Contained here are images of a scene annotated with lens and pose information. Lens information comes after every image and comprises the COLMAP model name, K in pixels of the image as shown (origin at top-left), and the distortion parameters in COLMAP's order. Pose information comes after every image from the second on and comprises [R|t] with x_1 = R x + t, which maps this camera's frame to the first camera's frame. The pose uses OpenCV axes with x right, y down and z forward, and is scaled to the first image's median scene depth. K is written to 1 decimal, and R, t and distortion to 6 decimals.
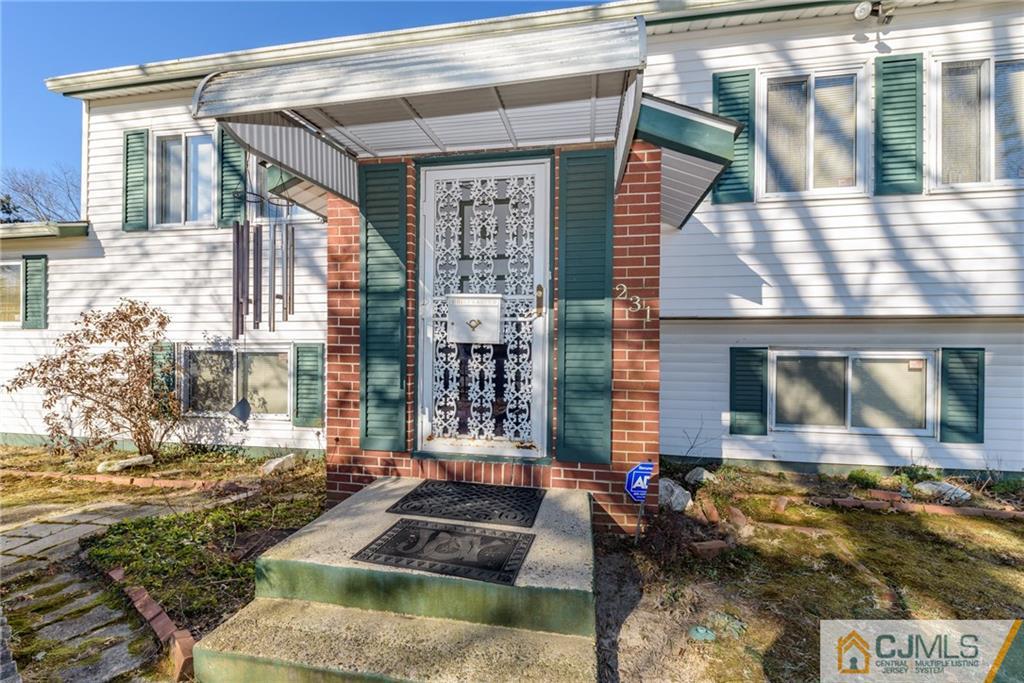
lens RADIAL K [[438.2, 0, 509.2], [0, 438.2, 340.4], [0, 0, 1]] dist [0.000727, -0.000133]
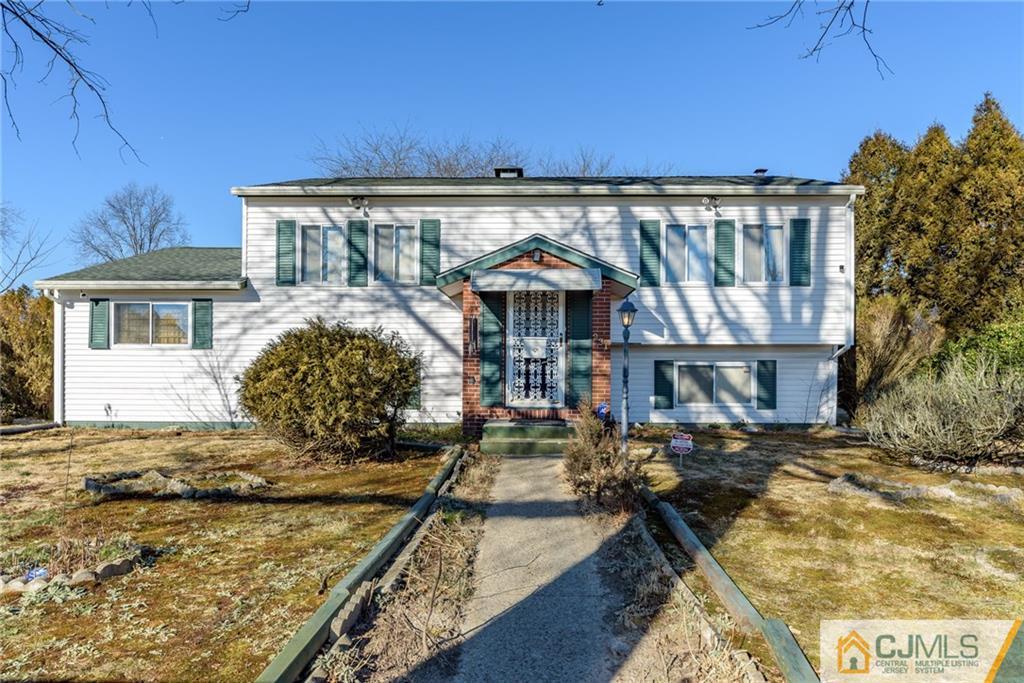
lens RADIAL K [[653.0, 0, 513.3], [0, 653.0, 344.1], [0, 0, 1]] dist [0.000222, 0.000135]
pose [[0.988737, 0.000479, 0.149663, -0.541583], [0.001666, 0.999898, -0.014209, -0.013904], [-0.149654, 0.014298, 0.988635, -1.850053]]
